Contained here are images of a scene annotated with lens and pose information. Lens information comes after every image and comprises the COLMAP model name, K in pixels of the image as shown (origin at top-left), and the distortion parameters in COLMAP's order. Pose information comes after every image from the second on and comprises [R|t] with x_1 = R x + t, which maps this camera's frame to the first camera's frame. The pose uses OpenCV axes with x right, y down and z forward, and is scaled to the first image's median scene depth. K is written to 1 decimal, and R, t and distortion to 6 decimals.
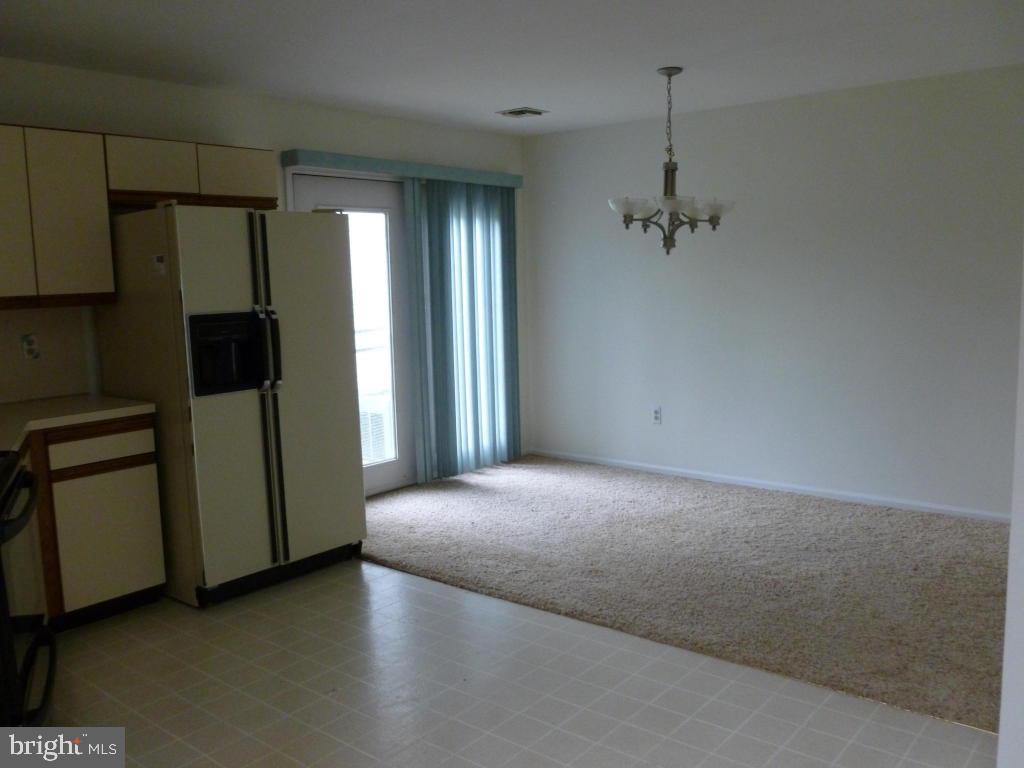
lens RADIAL K [[875.1, 0, 512.0], [0, 875.1, 384.0], [0, 0, 1]] dist [-0.048160, 0.017294]
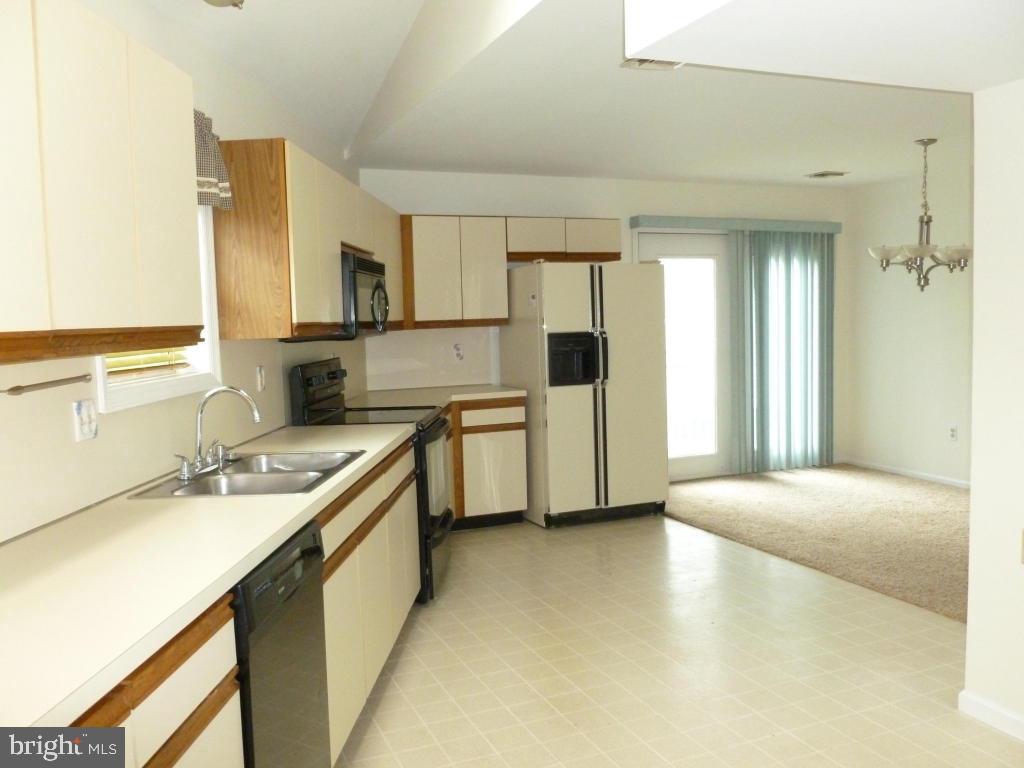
lens RADIAL K [[875.1, 0, 512.0], [0, 875.1, 384.0], [0, 0, 1]] dist [-0.048160, 0.017294]
pose [[0.887601, 0.040174, -0.458858, 0.239415], [-0.056068, 0.998205, -0.021061, 0.039221], [0.457188, 0.044421, 0.888260, -0.336287]]
